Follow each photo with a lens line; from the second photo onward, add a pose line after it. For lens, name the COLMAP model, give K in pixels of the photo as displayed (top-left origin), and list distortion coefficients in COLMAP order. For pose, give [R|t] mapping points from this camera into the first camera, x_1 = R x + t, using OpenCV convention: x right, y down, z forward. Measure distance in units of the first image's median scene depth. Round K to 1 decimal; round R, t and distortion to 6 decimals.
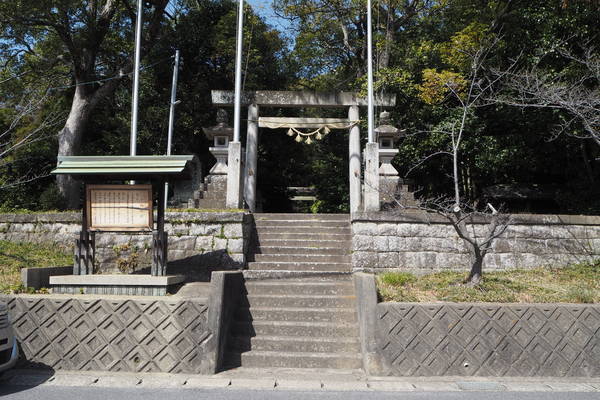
lens RADIAL K [[543.1, 0, 299.8], [0, 543.1, 200.3], [0, 0, 1]] dist [-0.010927, -0.001004]
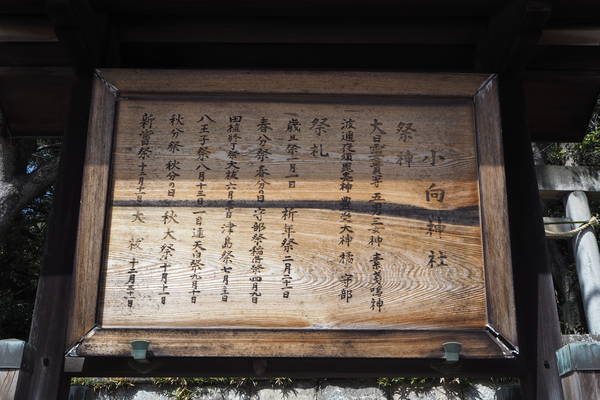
lens RADIAL K [[716.6, 0, 300.1], [0, 716.6, 200.2], [0, 0, 1]] dist [0.030214, 0.000000]
pose [[0.999085, 0.024545, 0.035014, -0.337232], [-0.012217, 0.948566, -0.316343, 0.078296], [-0.040978, 0.315625, 0.947999, 0.798802]]
